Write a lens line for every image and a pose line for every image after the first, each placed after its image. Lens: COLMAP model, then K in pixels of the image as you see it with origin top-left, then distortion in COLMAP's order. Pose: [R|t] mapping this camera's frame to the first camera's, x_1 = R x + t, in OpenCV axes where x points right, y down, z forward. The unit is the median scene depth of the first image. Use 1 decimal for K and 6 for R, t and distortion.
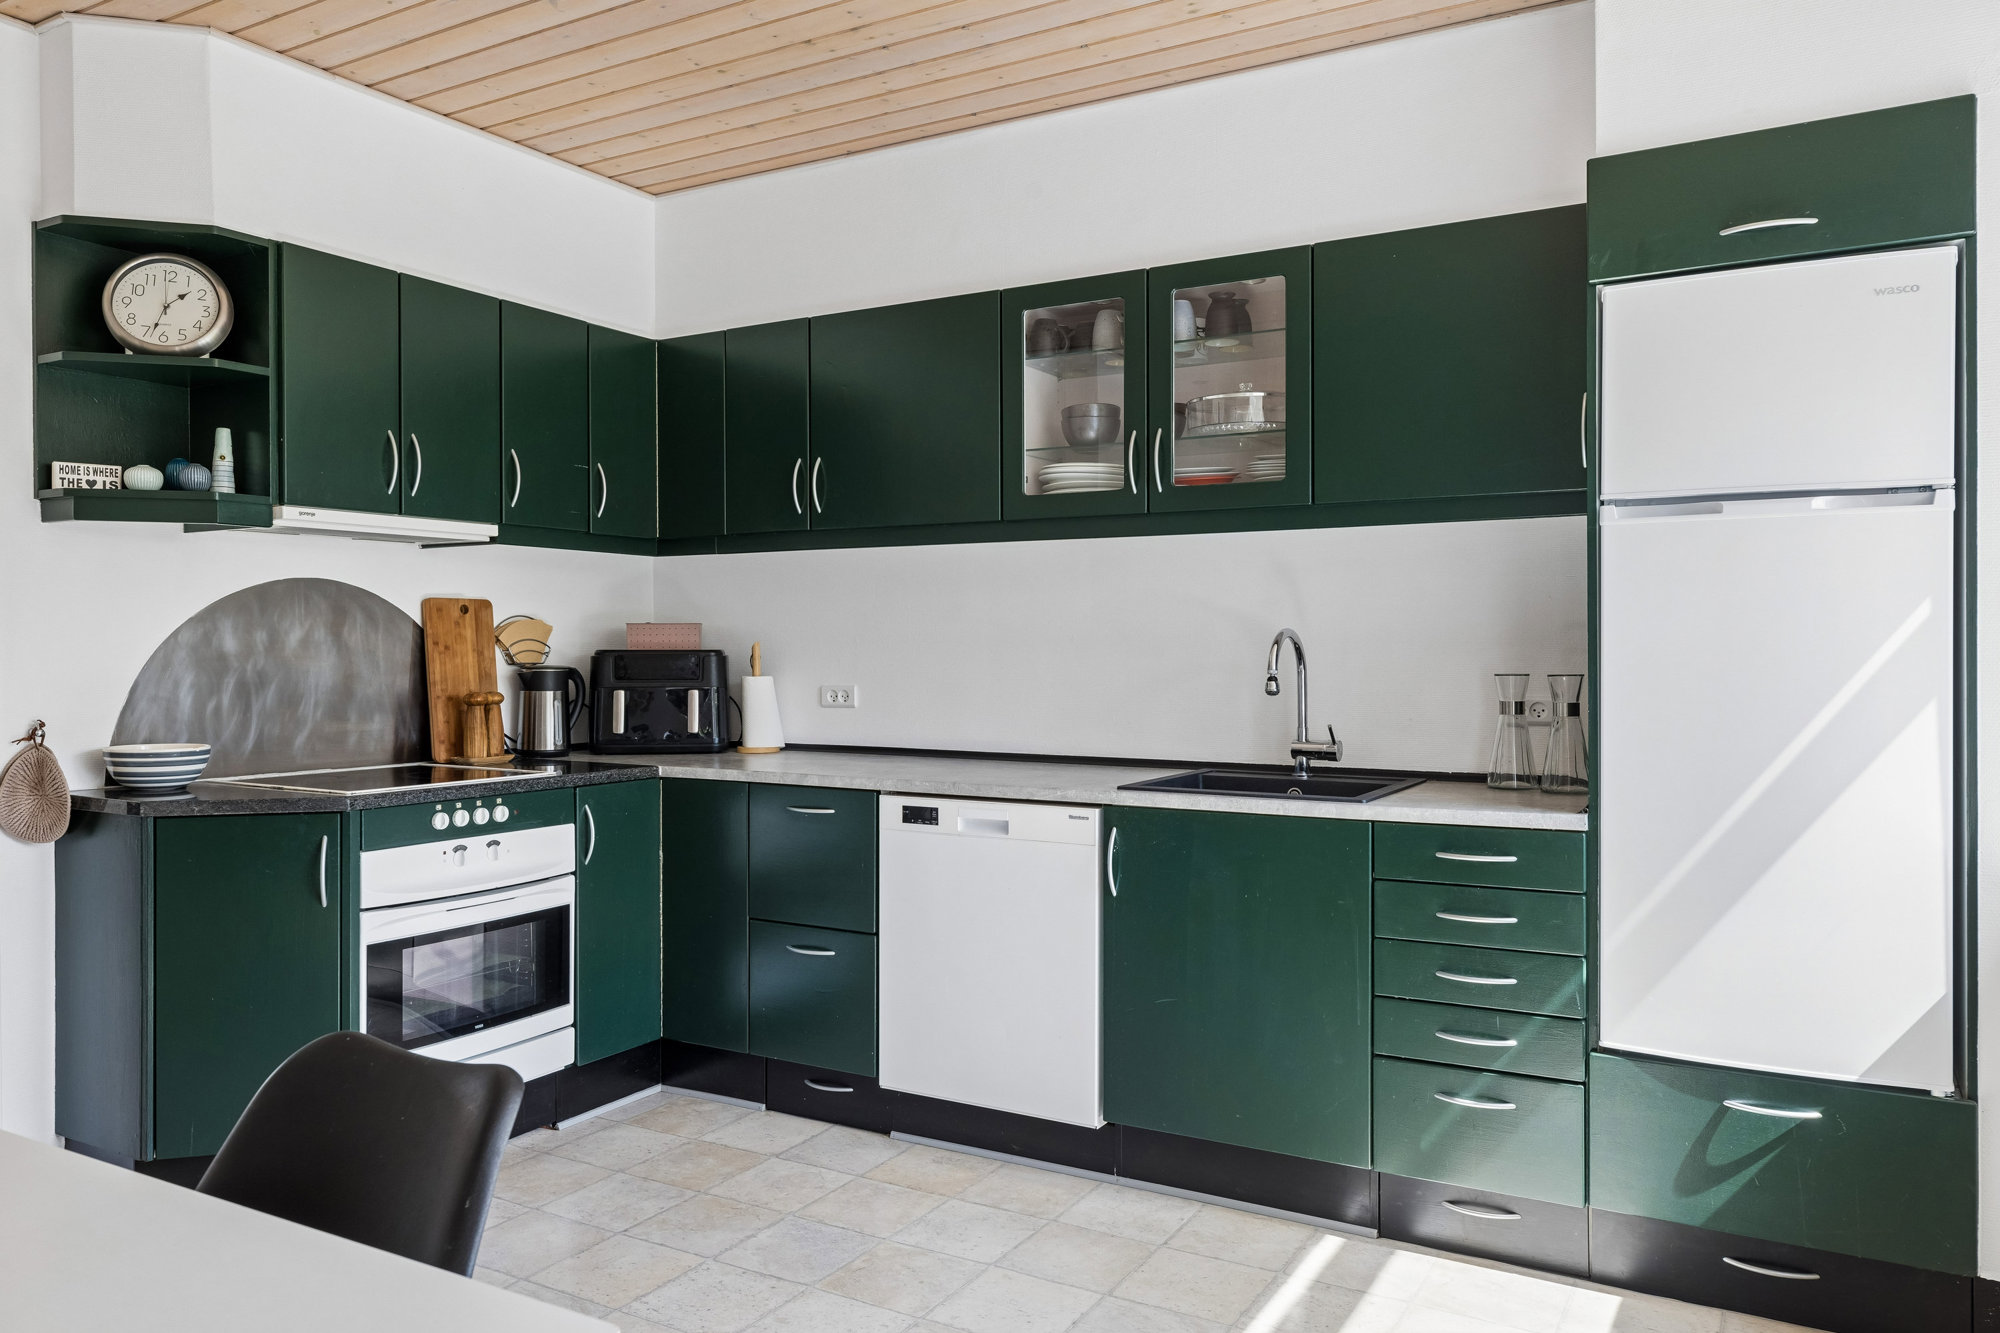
lens RADIAL K [[1386.9, 0, 1012.0], [0, 1386.9, 660.9], [0, 0, 1]] dist [0.013747, 0.002500]
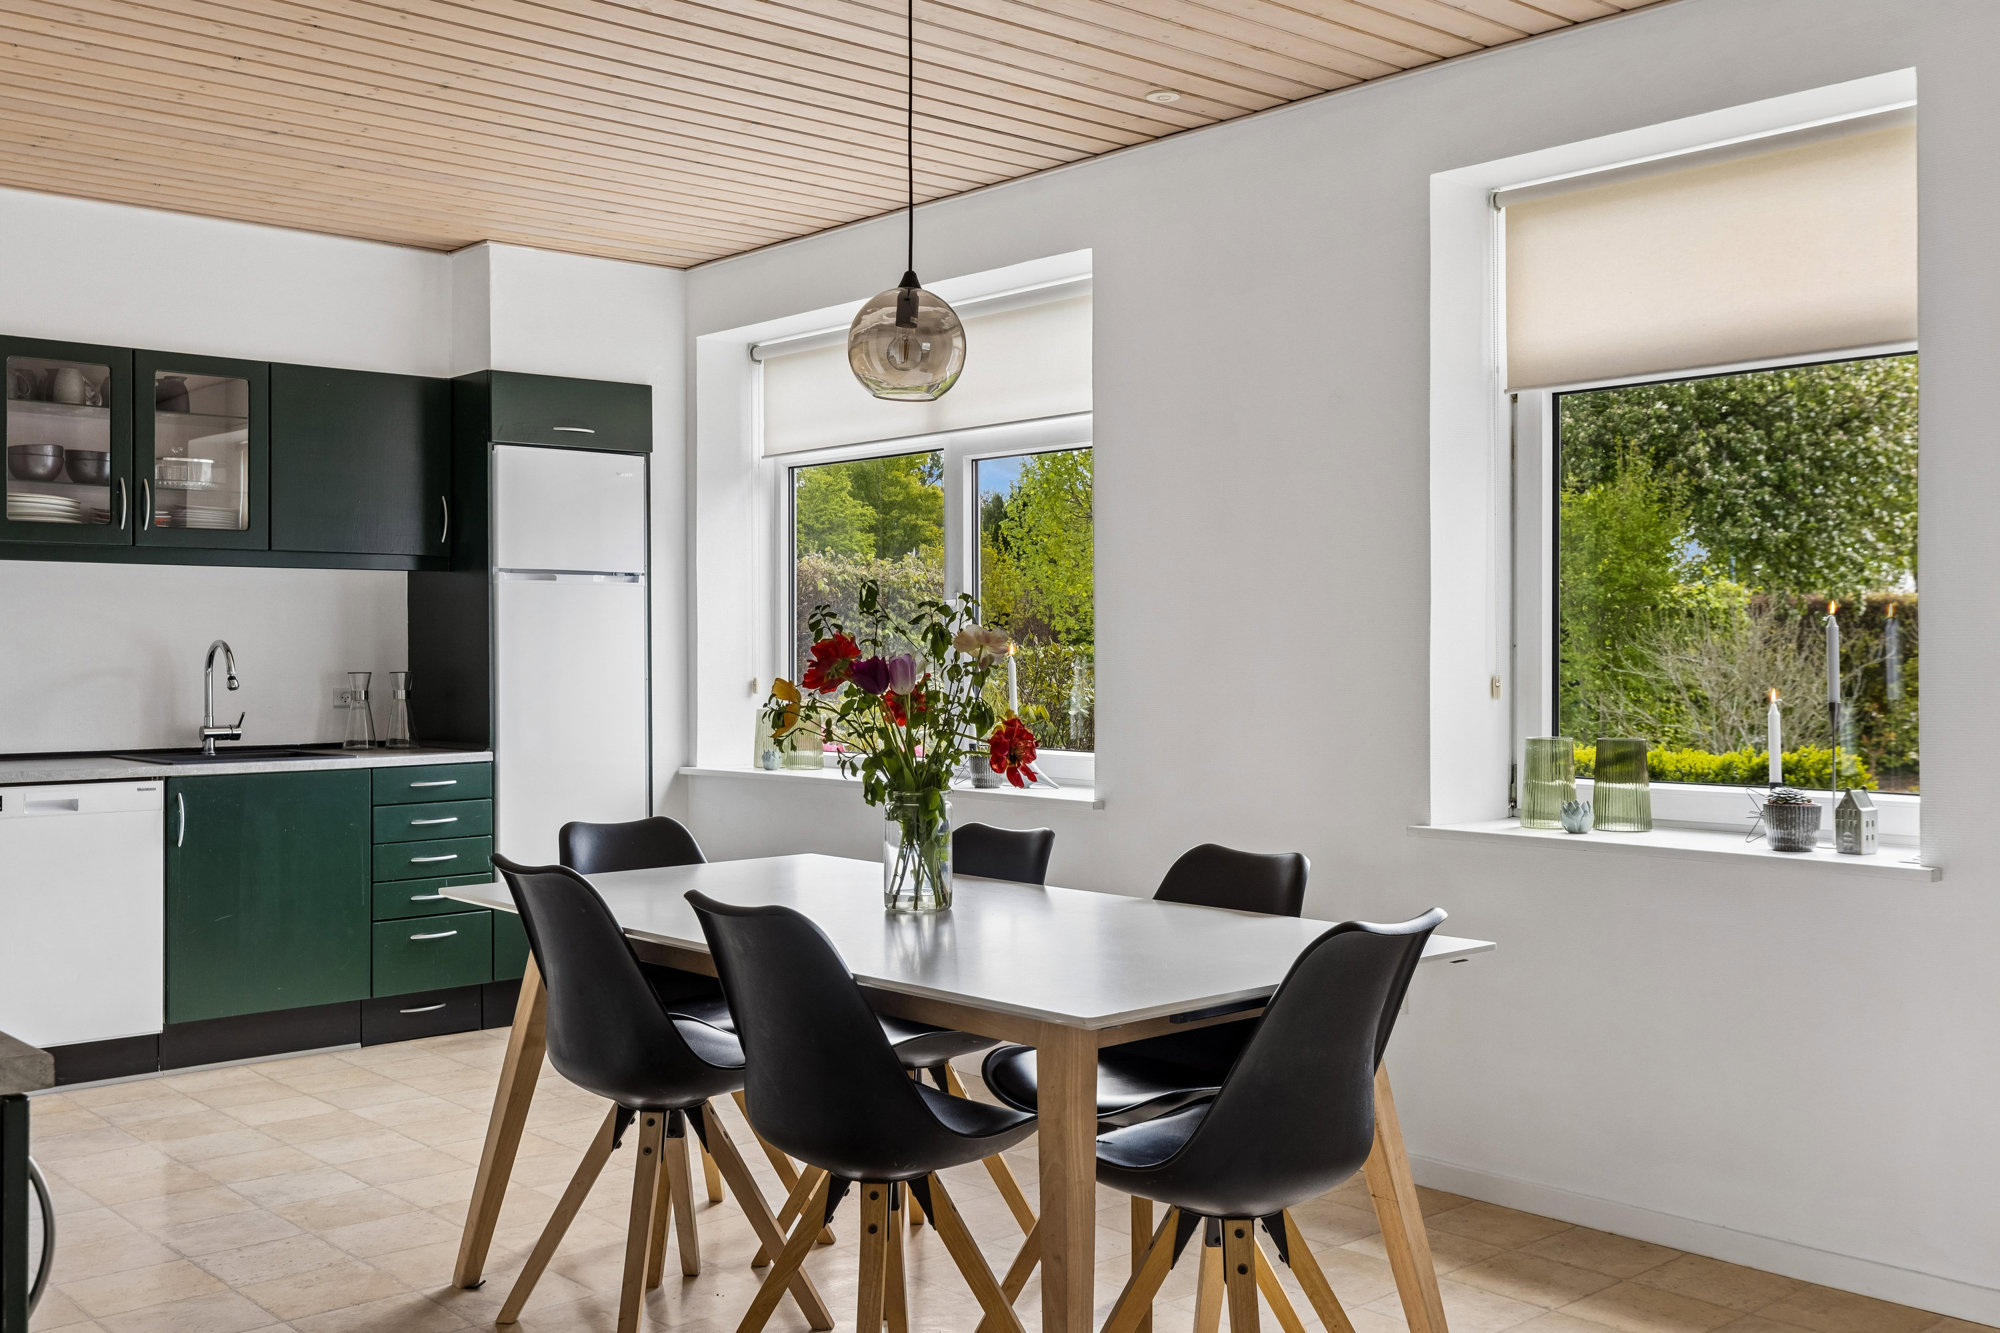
lens RADIAL K [[1925.1, 0, 1002.1], [0, 1925.1, 664.5], [0, 0, 1]] dist [0.001699, 0.000000]
pose [[0.327023, -0.004916, 0.945004, -1.271755], [0.012643, 0.999920, 0.000826, 0.007486], [-0.944932, 0.011677, 0.327059, -0.290737]]
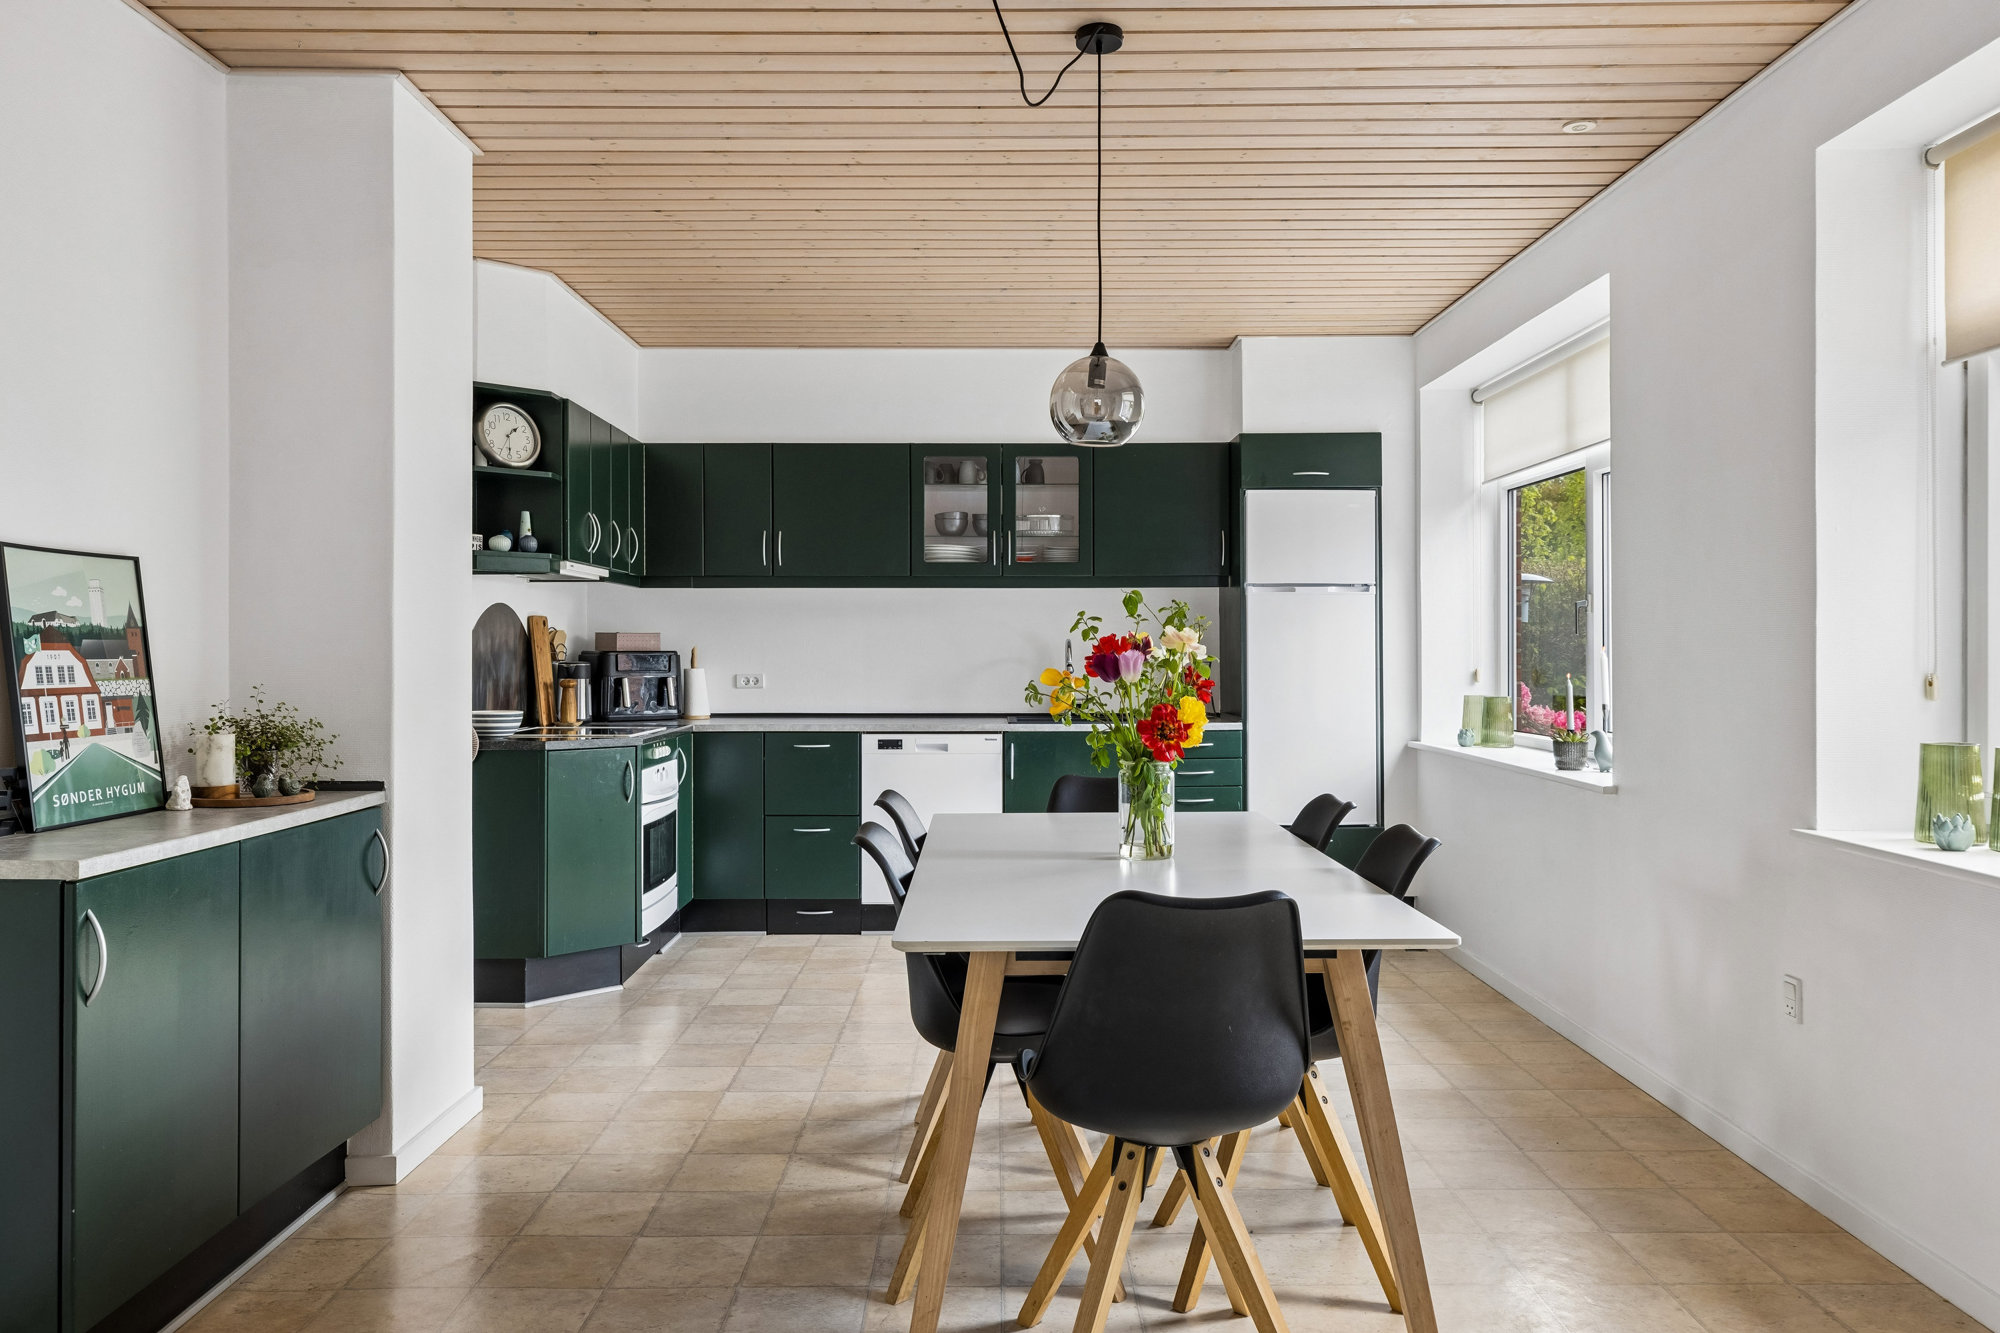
lens RADIAL K [[1482.5, 0, 985.9], [0, 1482.5, 650.1], [0, 0, 1]] dist [0.009520, -0.000744]
pose [[0.868399, 0.000072, 0.495866, -0.896254], [0.005263, 0.999942, -0.009361, 0.010179], [-0.495838, 0.010739, 0.868348, -0.694973]]
